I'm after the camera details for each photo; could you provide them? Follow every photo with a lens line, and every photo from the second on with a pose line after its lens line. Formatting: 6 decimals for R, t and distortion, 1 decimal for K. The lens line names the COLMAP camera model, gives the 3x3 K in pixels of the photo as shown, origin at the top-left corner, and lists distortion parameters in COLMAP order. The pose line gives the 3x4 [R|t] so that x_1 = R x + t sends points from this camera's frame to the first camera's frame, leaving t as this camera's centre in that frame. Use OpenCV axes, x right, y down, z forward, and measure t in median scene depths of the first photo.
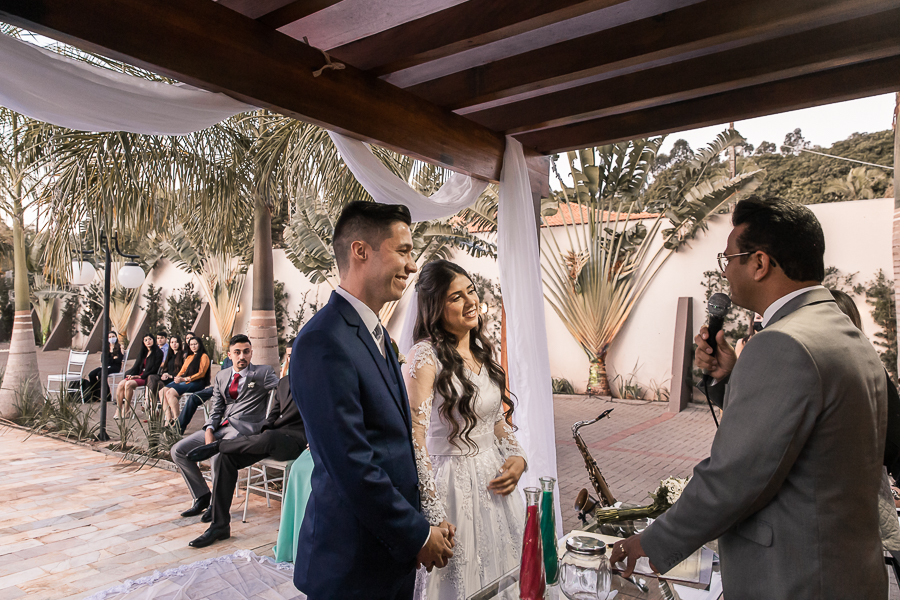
lens RADIAL K [[632.1, 0, 450.0], [0, 632.1, 304.6], [0, 0, 1]] dist [-0.019694, 0.006855]
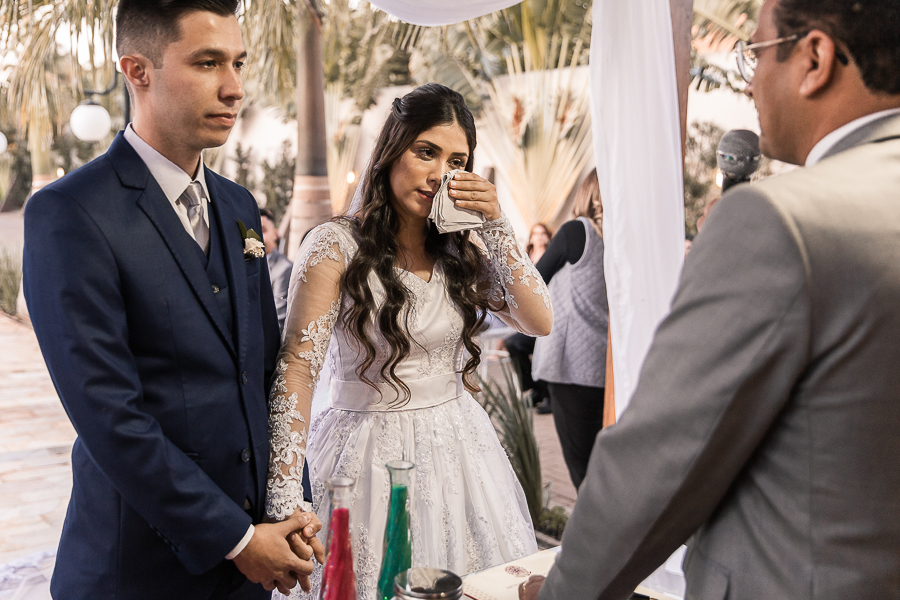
lens RADIAL K [[950.8, 0, 443.9], [0, 950.8, 300.1], [0, 0, 1]] dist [0.021345, 0.000000]
pose [[0.957002, 0.040711, -0.287211, 0.210534], [-0.002877, 0.991386, 0.130939, 0.010643], [0.290068, -0.124483, 0.948876, 0.098199]]
